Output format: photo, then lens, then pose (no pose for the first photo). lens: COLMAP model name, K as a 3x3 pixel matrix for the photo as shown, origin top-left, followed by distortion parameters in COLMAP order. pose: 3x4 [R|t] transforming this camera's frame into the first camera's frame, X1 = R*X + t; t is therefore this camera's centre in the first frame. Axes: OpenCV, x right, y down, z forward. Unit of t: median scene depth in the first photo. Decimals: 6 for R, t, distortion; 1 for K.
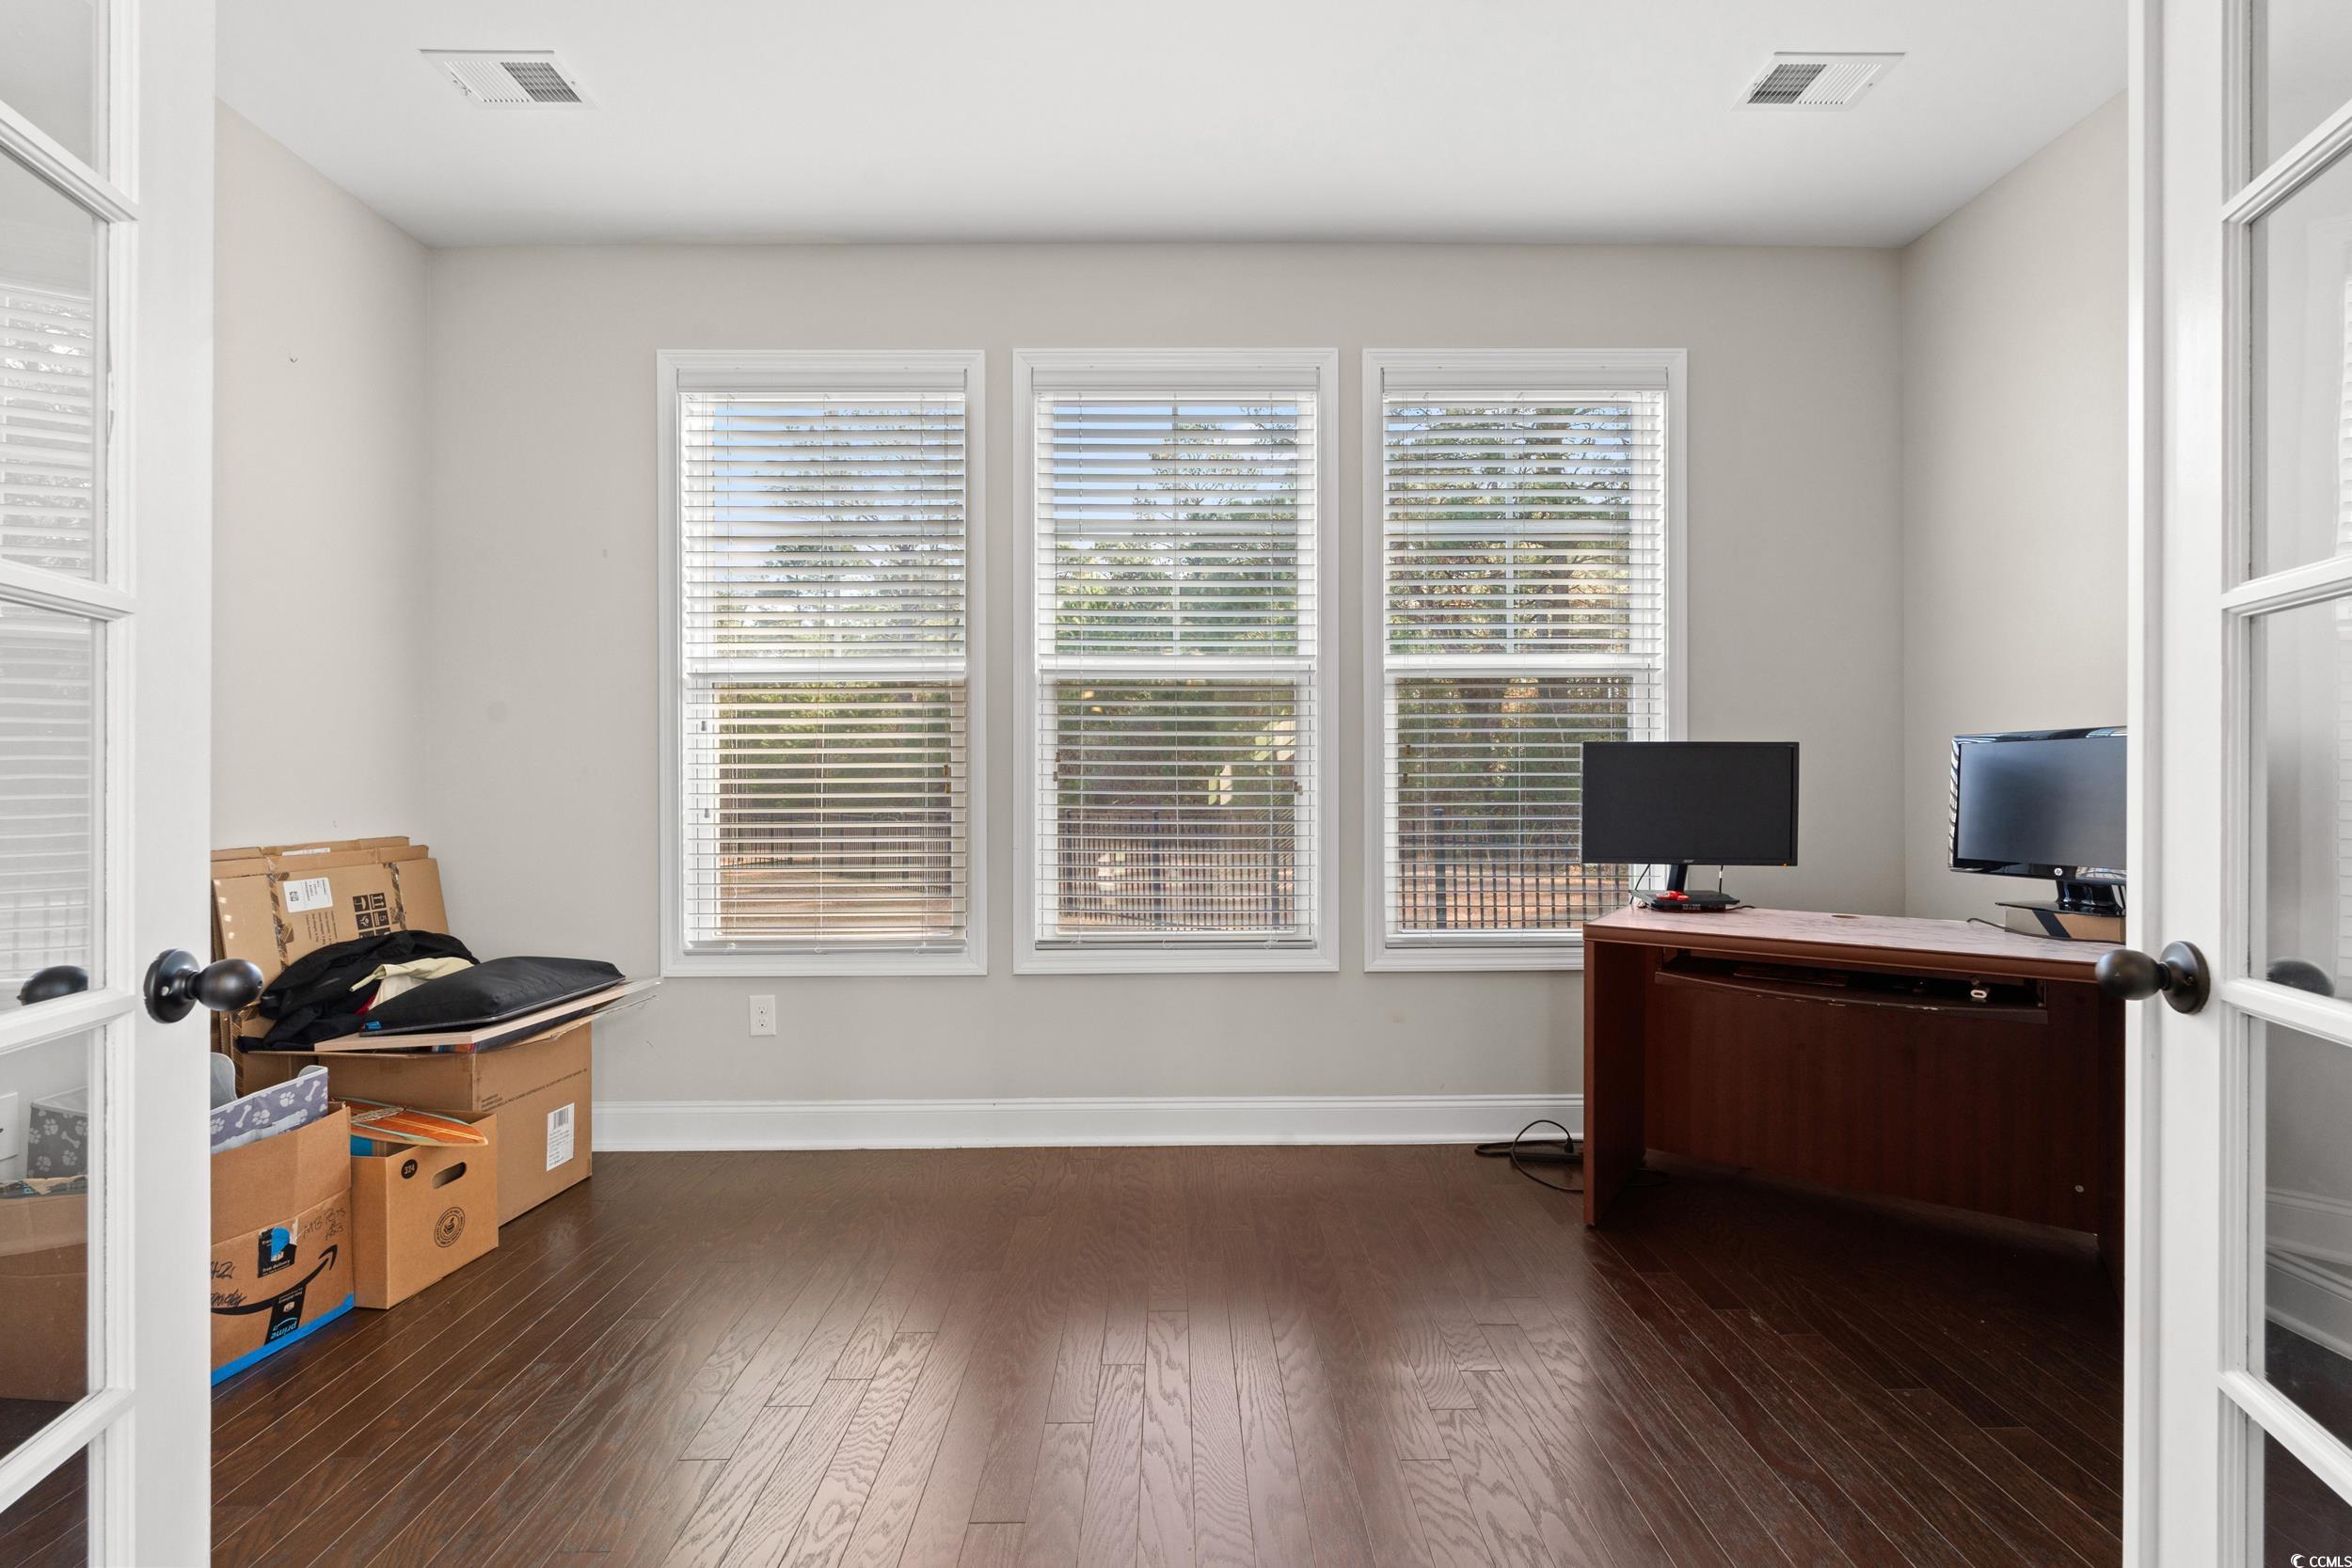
lens RADIAL K [[1042.8, 0, 1174.9], [0, 1042.8, 777.3], [0, 0, 1]] dist [-0.003683, 0.000678]
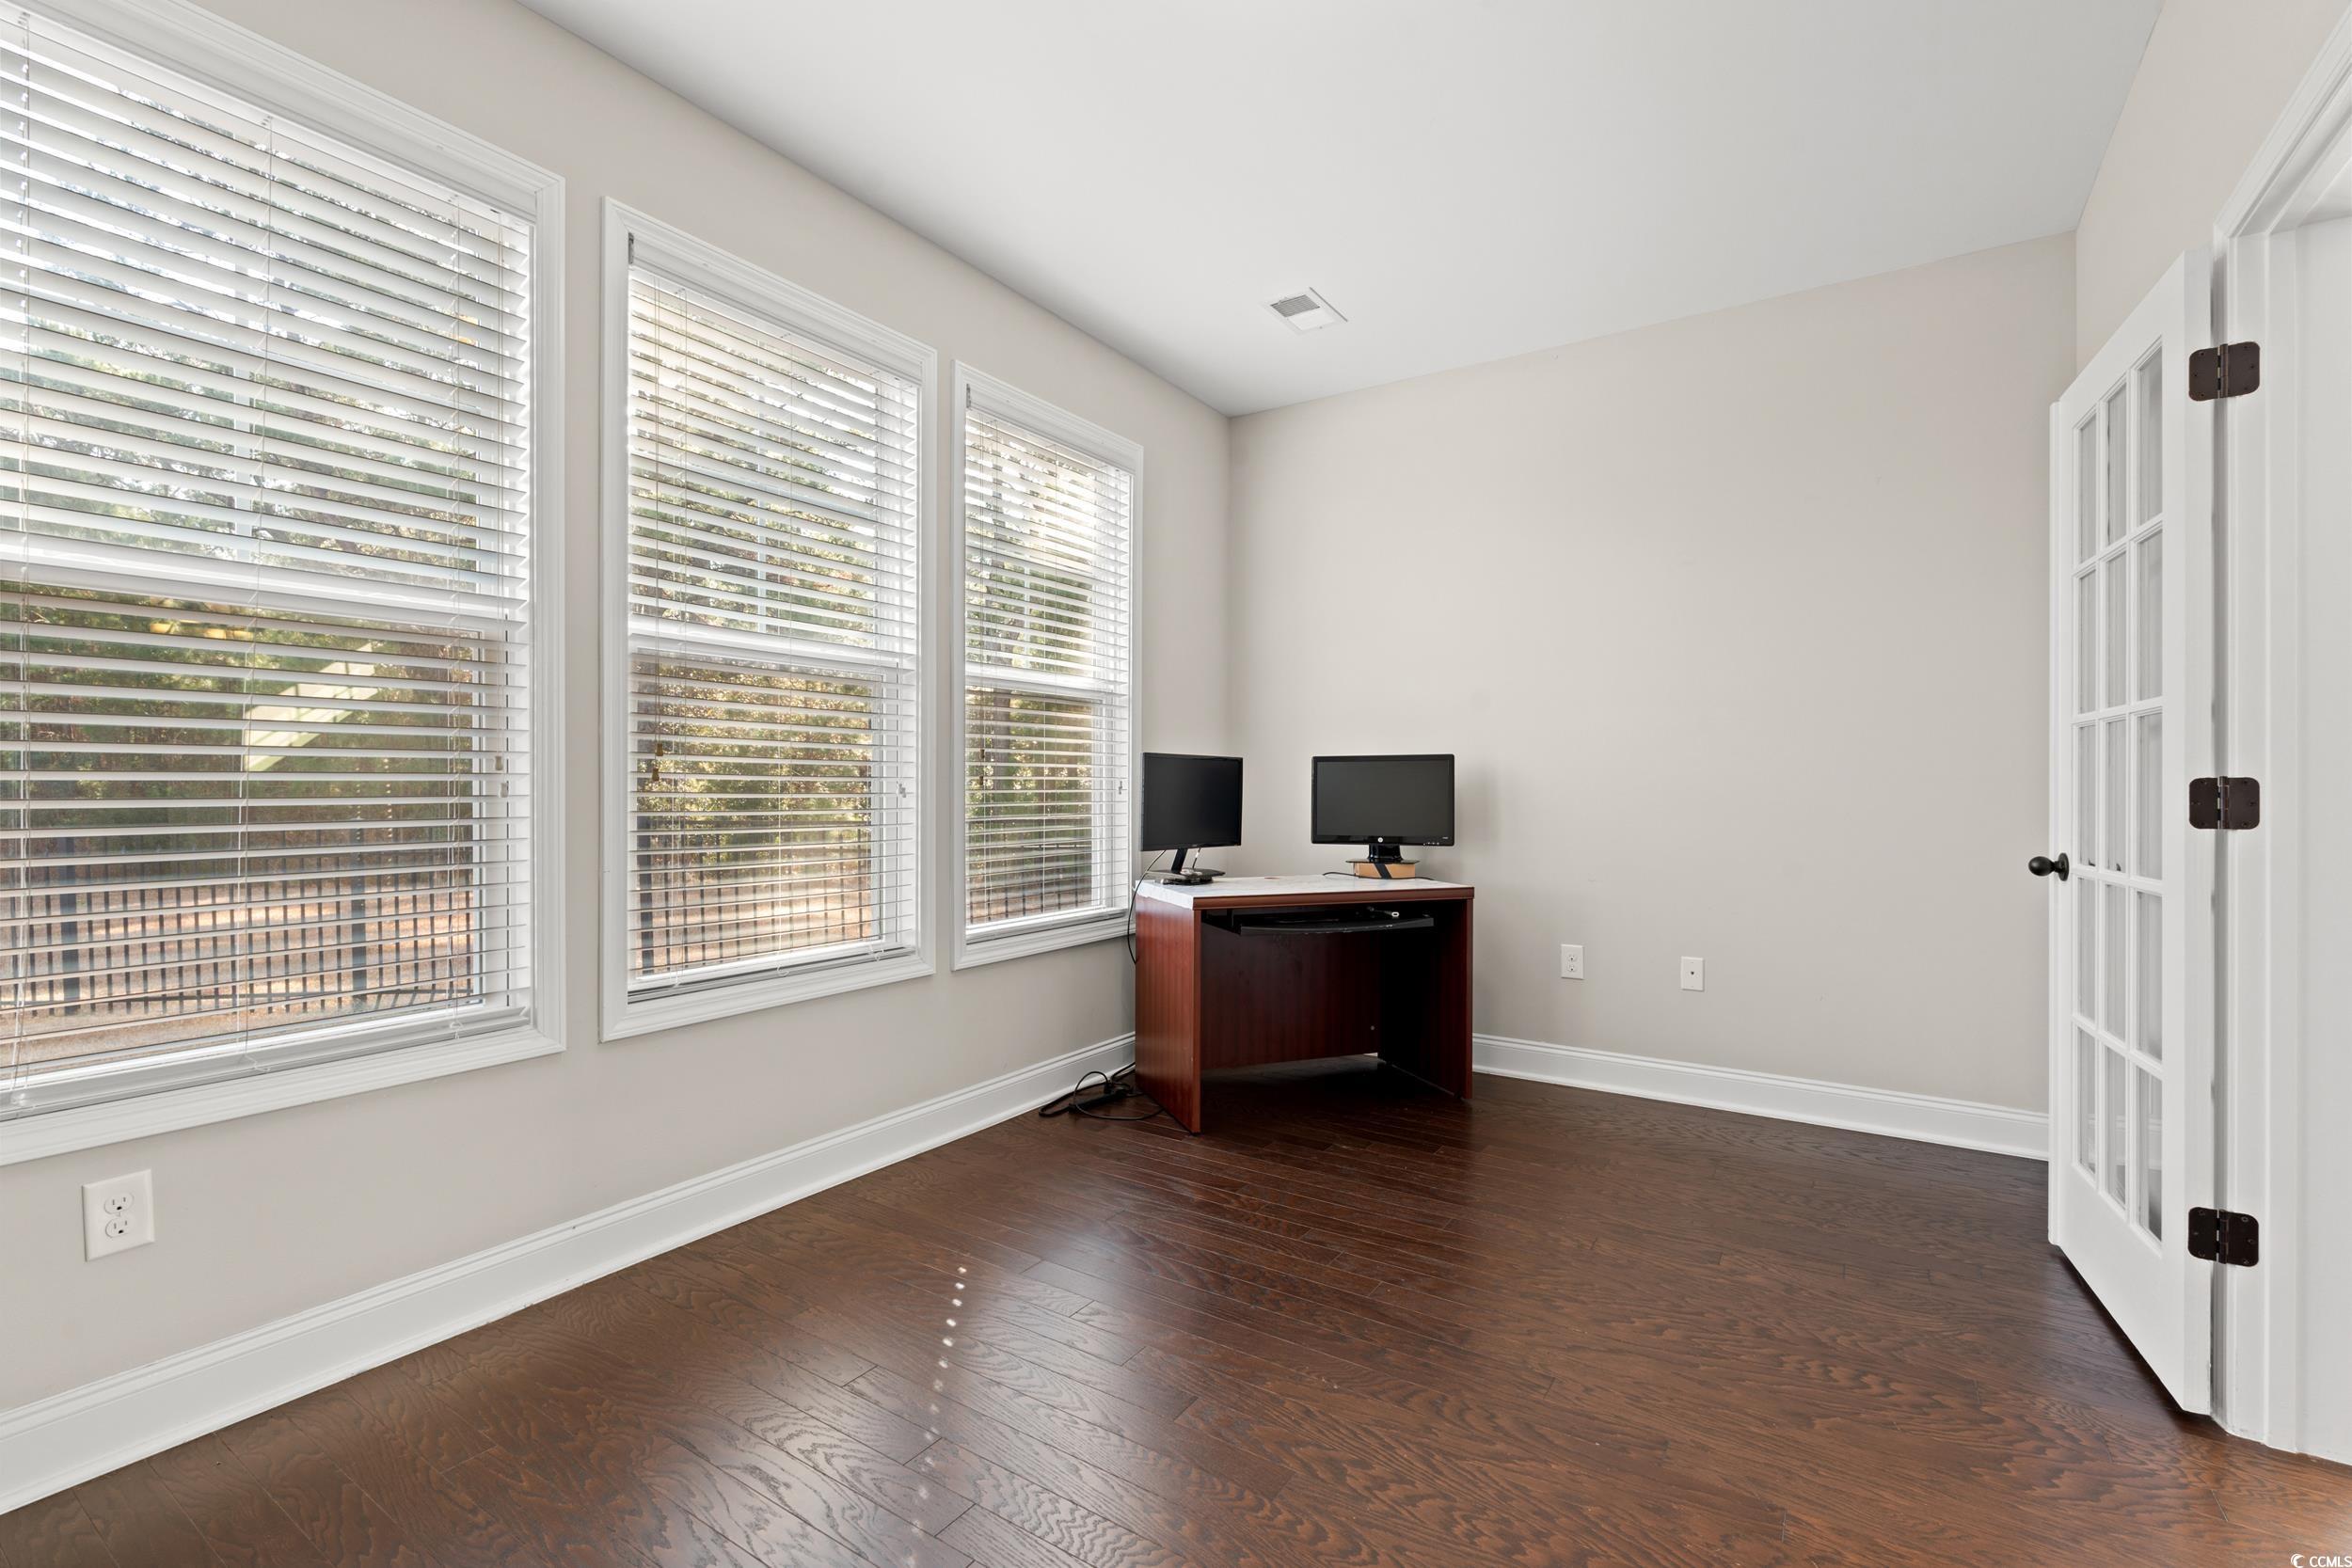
lens RADIAL K [[1042.8, 0, 1183.2], [0, 1042.8, 780.5], [0, 0, 1]] dist [-0.003683, 0.000678]
pose [[0.548488, 0.007701, 0.836123, -0.566595], [-0.009624, 0.999949, -0.002897, 0.001784], [-0.836103, -0.006458, 0.548534, 0.262104]]
